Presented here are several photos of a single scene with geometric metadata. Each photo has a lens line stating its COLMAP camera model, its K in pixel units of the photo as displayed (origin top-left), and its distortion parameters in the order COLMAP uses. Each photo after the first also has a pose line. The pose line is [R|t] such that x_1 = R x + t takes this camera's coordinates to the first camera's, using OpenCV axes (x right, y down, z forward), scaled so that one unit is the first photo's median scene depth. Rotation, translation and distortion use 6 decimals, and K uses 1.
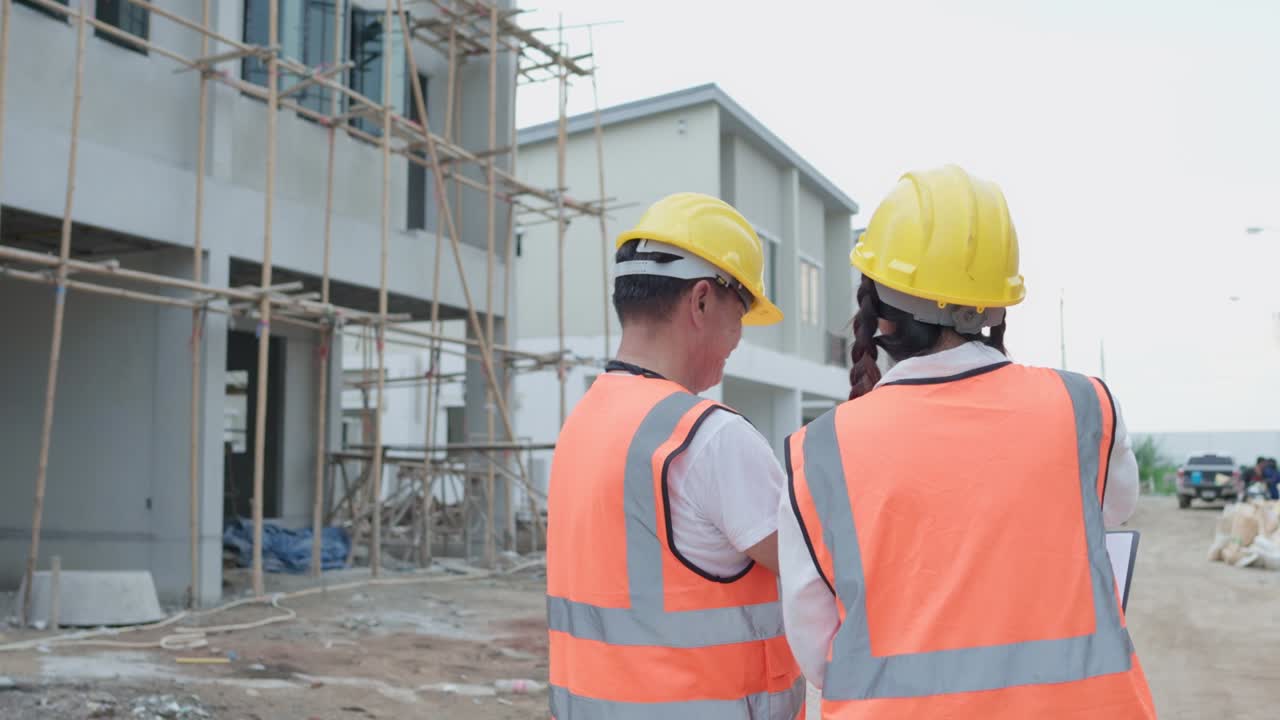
lens RADIAL K [[1317.6, 0, 640.0], [0, 1317.6, 360.0], [0, 0, 1]] dist [-0.067401, 0.026448]
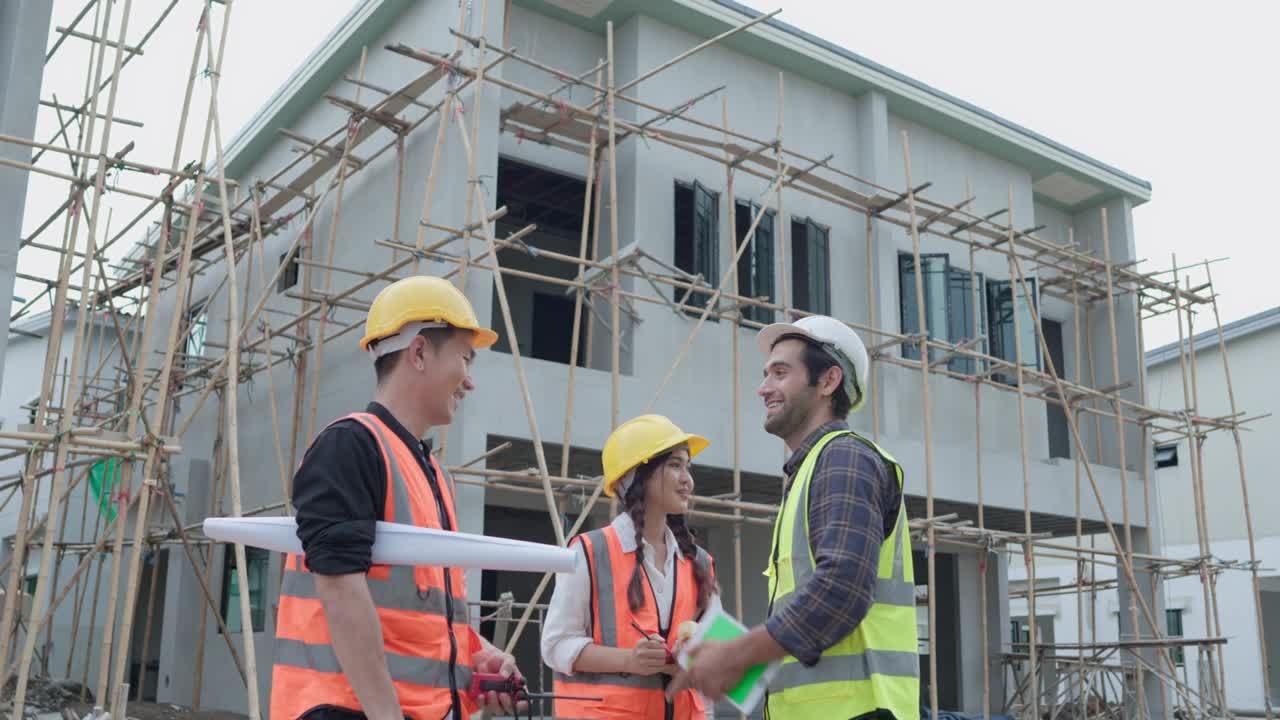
lens RADIAL K [[1317.6, 0, 640.0], [0, 1317.6, 360.0], [0, 0, 1]] dist [-0.067401, 0.026448]
pose [[0.870661, -0.109386, -0.479566, 0.071163], [0.030900, 0.985197, -0.168617, 0.000238], [0.490911, 0.131989, 0.861153, -0.190530]]
